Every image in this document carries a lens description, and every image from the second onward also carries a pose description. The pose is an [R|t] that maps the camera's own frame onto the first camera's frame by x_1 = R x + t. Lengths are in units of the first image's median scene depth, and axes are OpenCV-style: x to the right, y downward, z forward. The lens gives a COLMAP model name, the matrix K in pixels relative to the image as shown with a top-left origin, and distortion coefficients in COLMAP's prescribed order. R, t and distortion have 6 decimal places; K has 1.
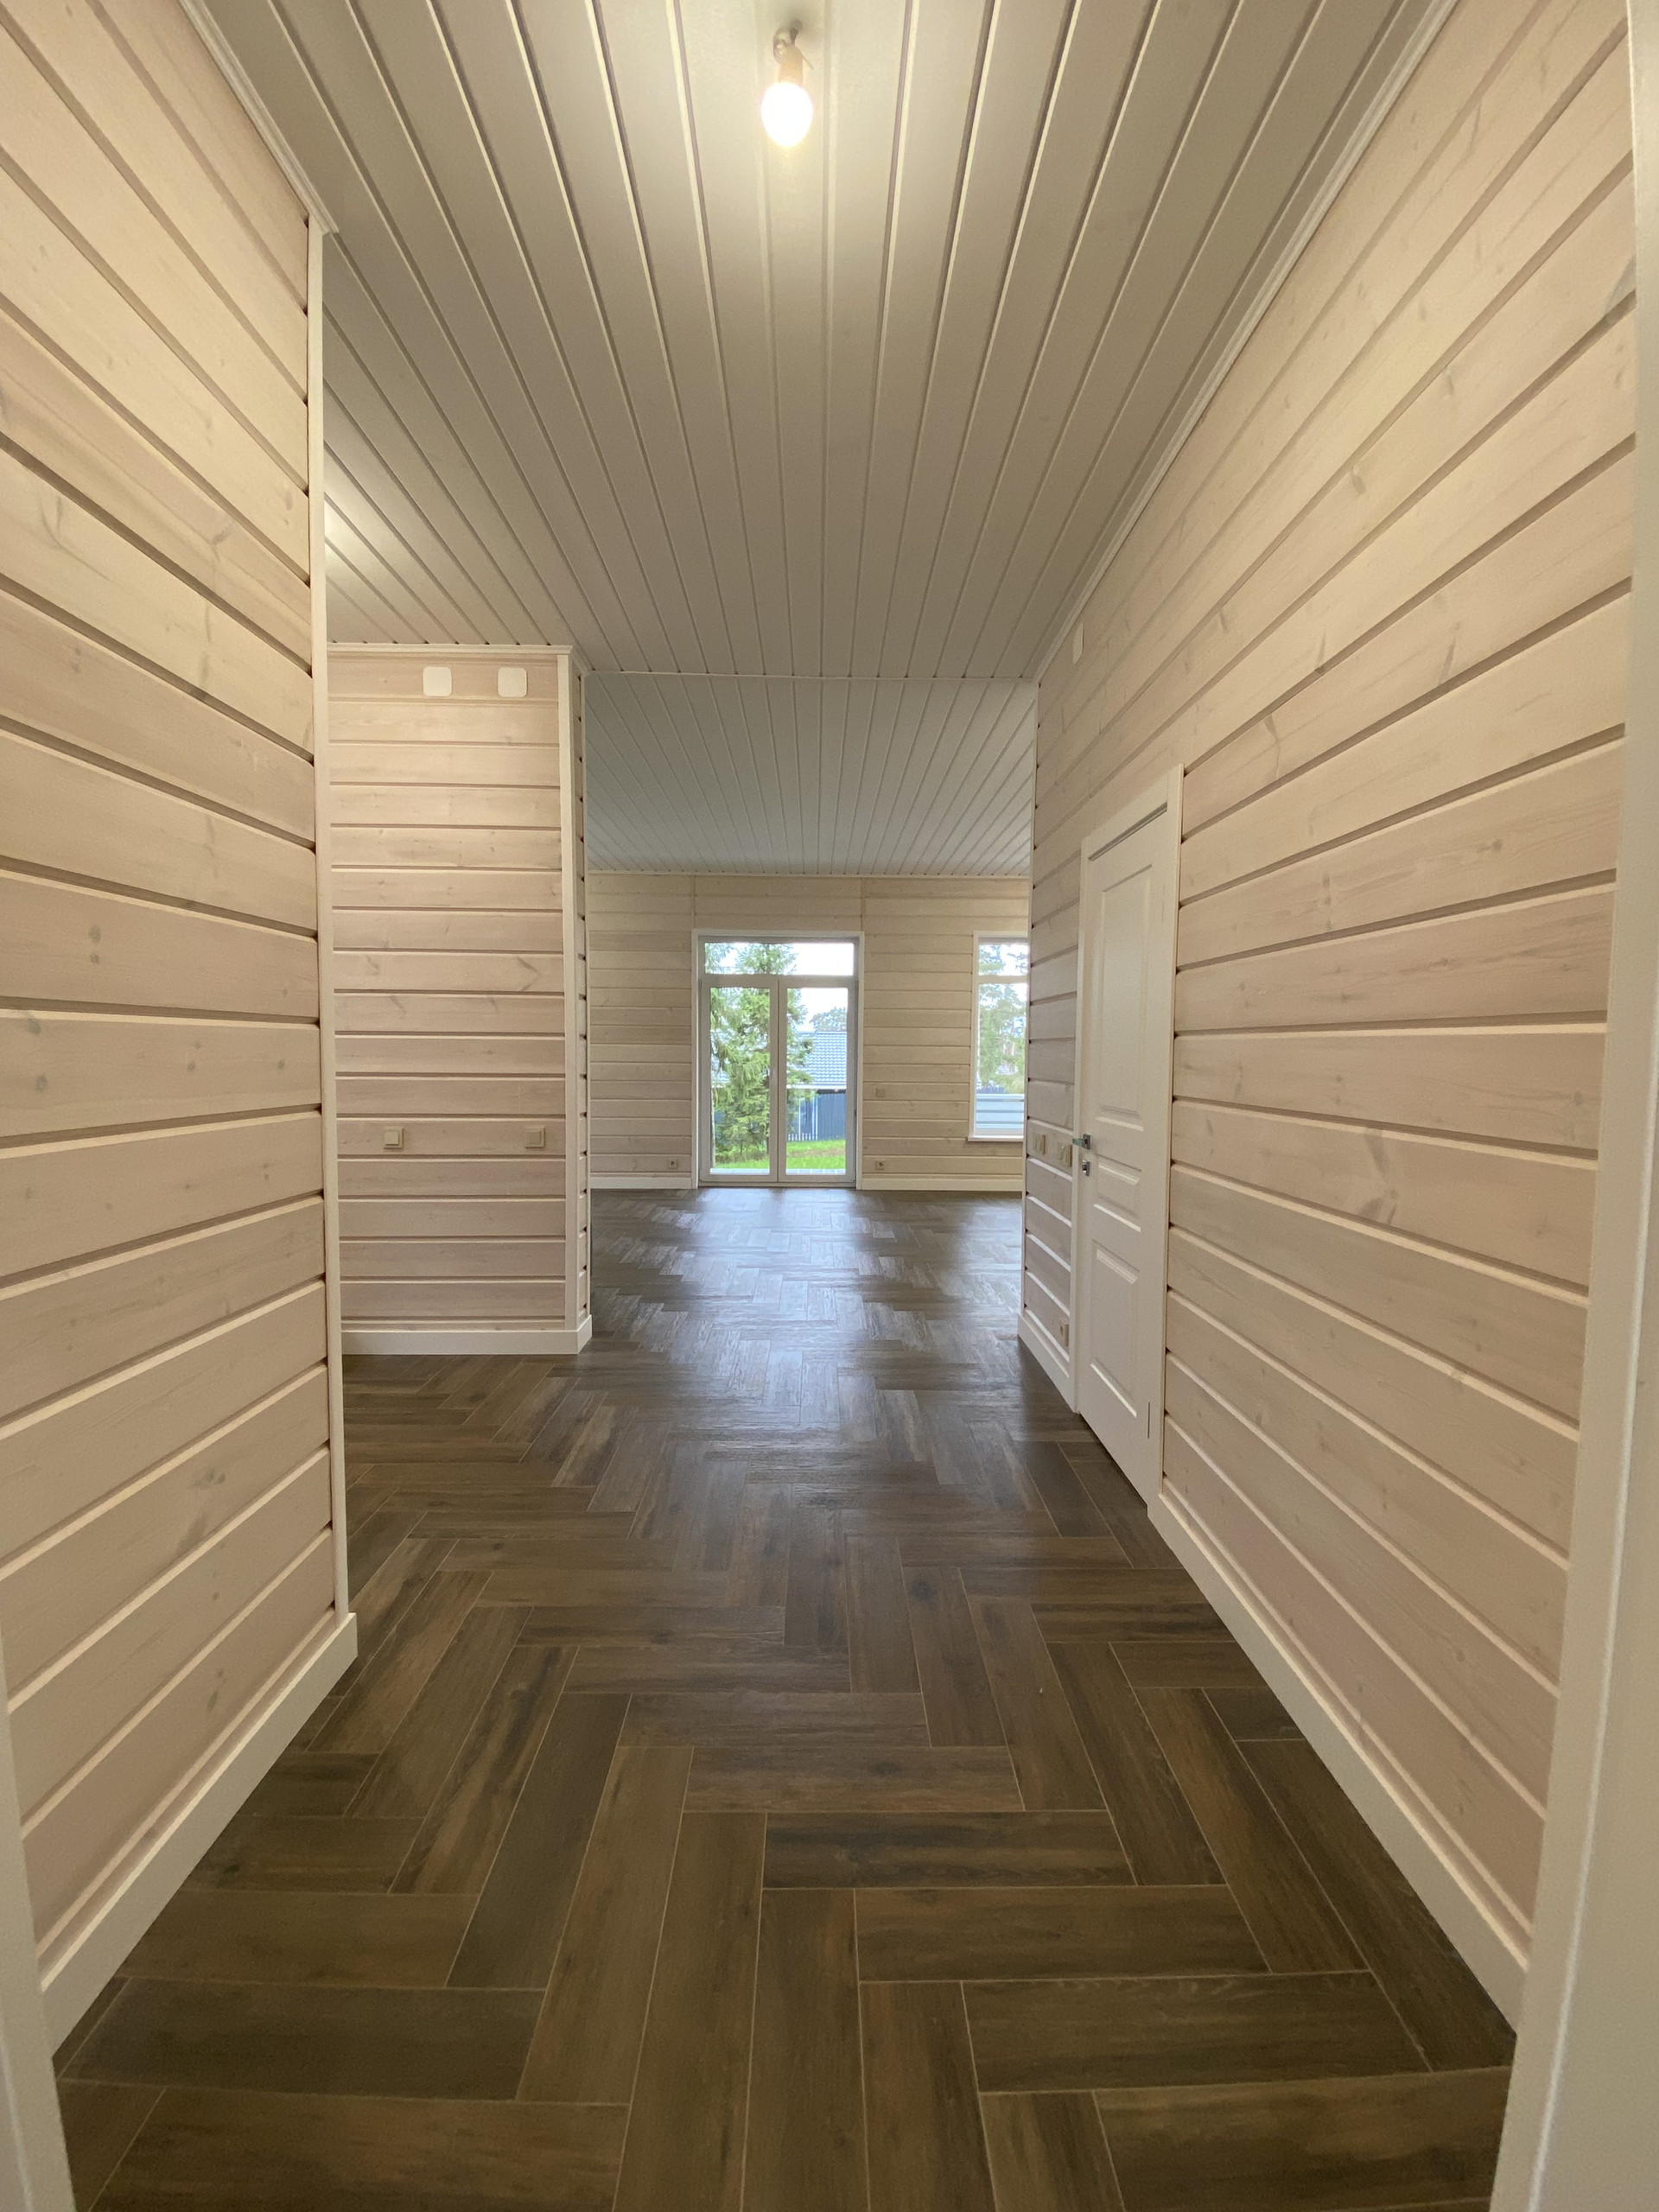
lens RADIAL K [[898.3, 0, 829.4], [0, 898.3, 1091.8], [0, 0, 1]] dist [0.028203, -0.025915]
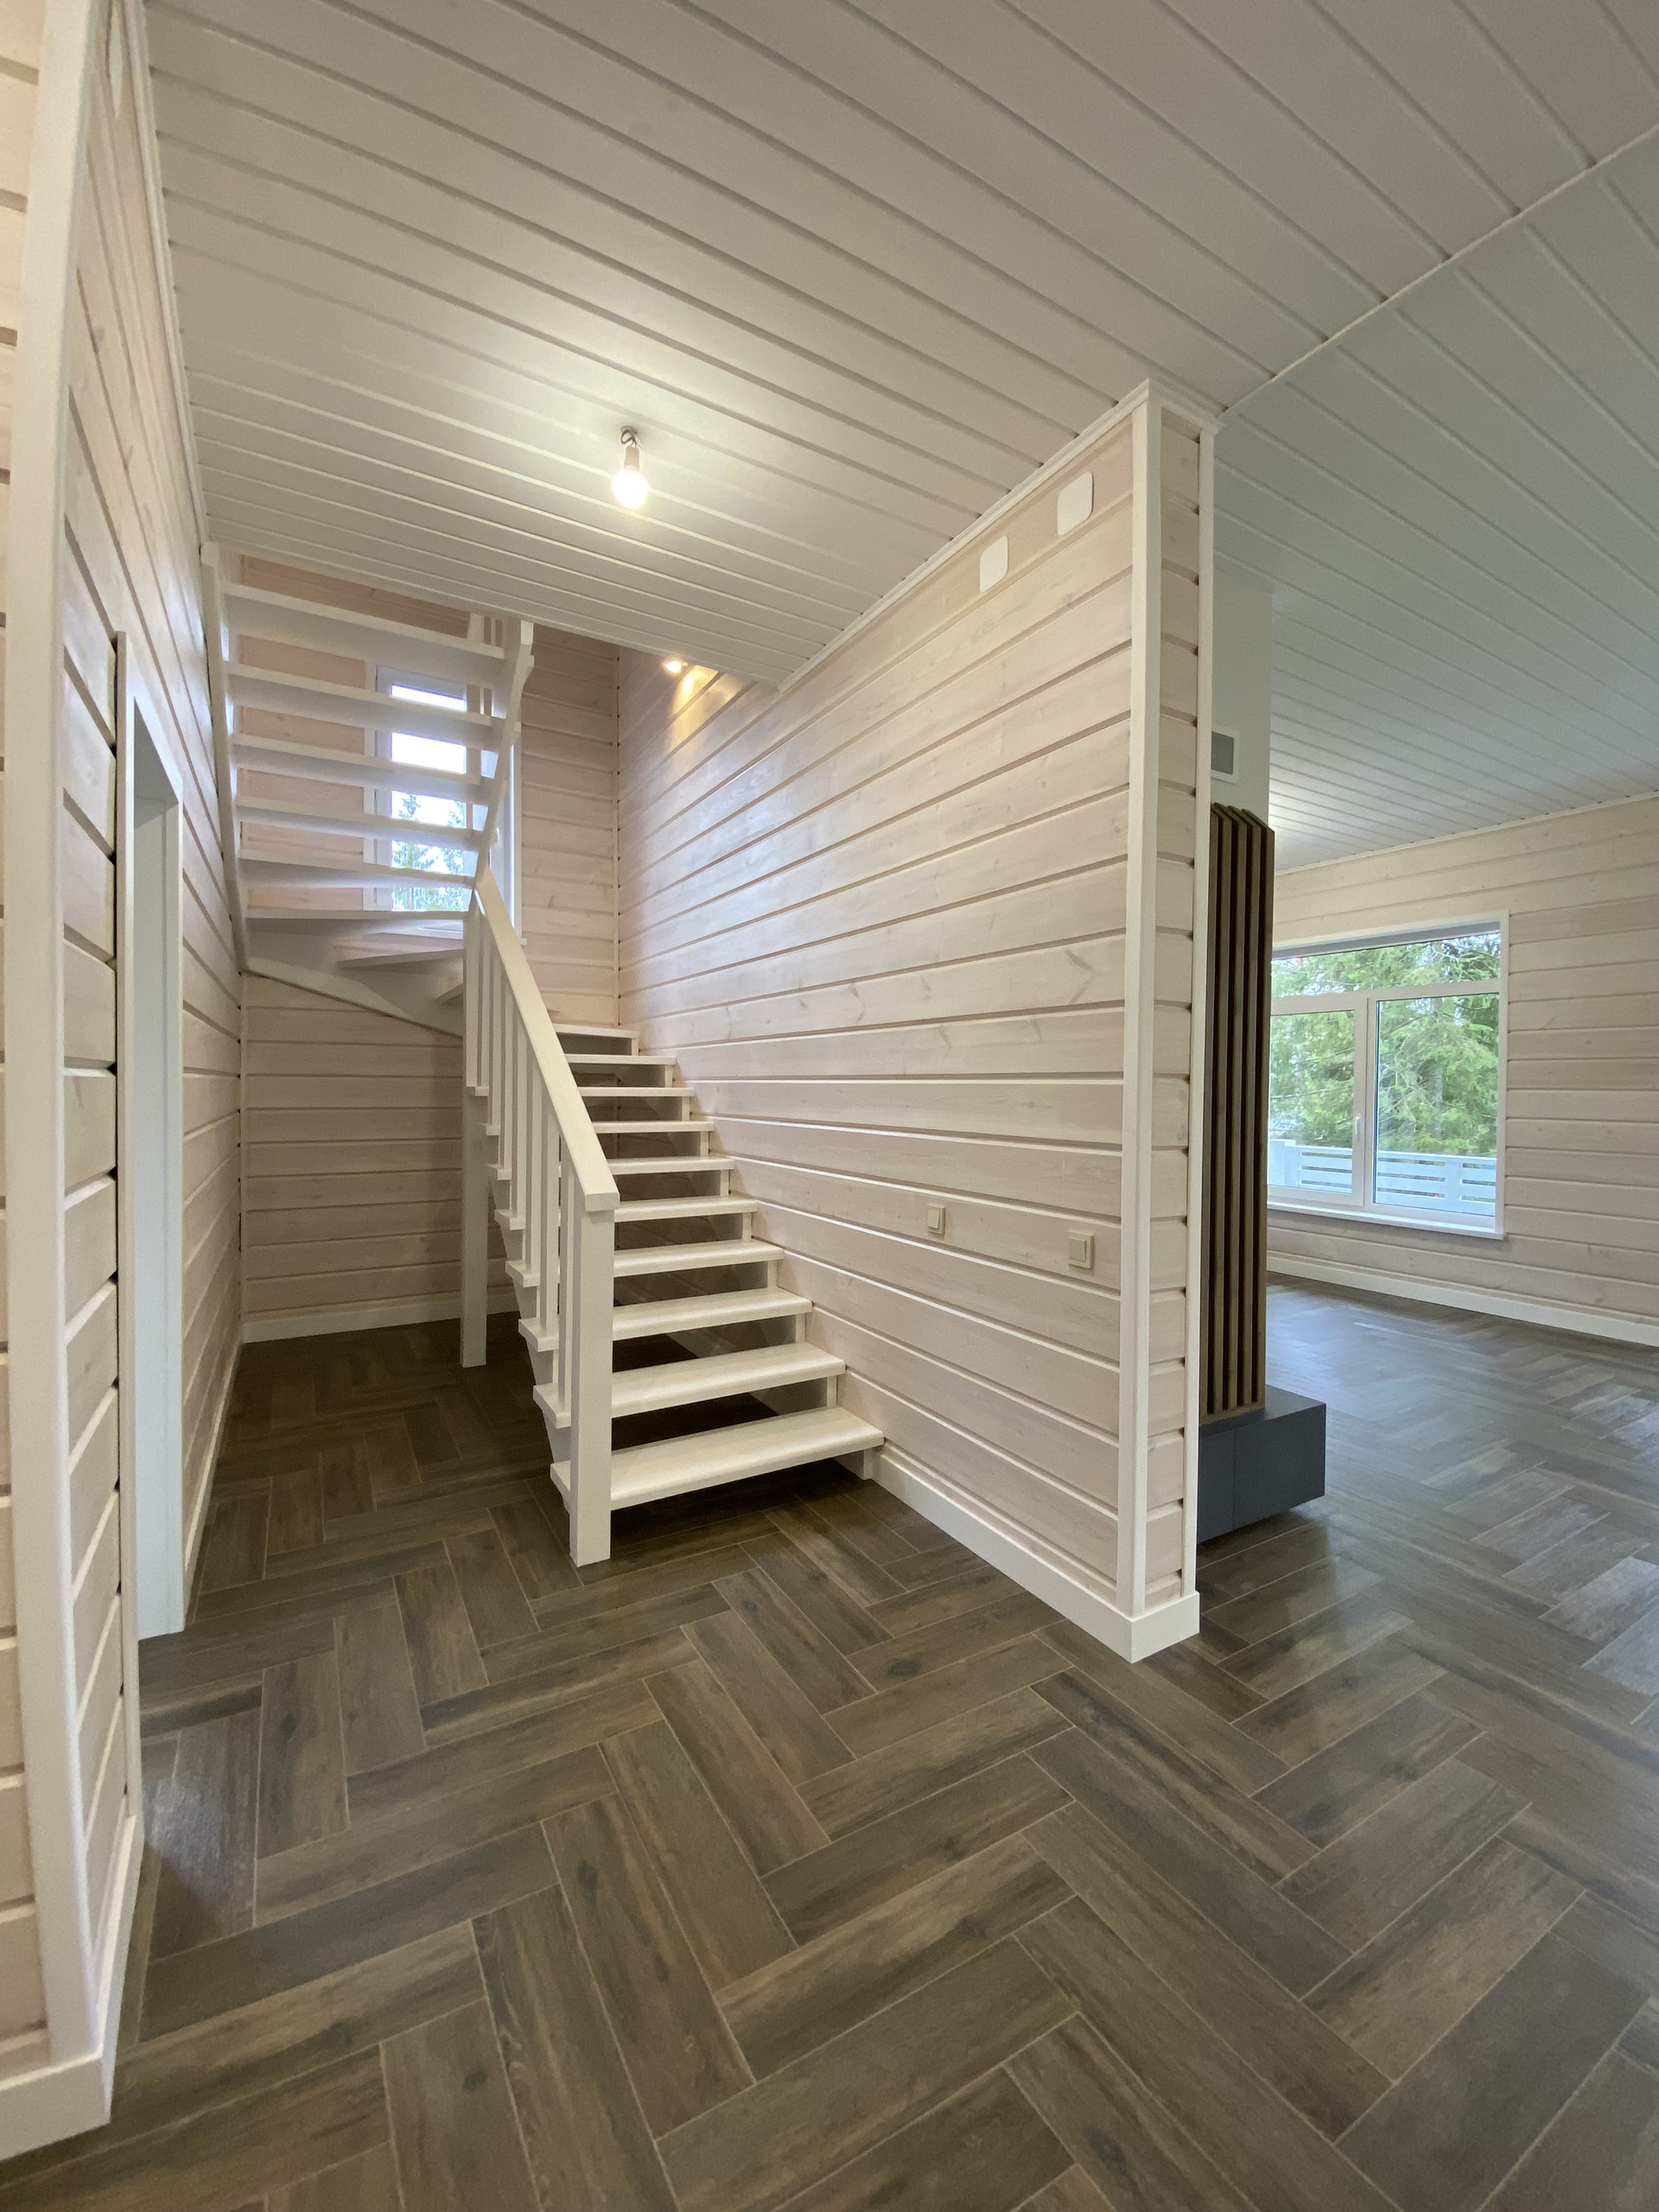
lens RADIAL K [[898.3, 0, 829.4], [0, 898.3, 1091.8], [0, 0, 1]] dist [0.028203, -0.025915]
pose [[0.491036, 0.004823, -0.871126, 0.106465], [-0.041417, 0.998983, -0.017815, -0.035561], [0.870154, 0.044827, 0.490736, 0.570961]]
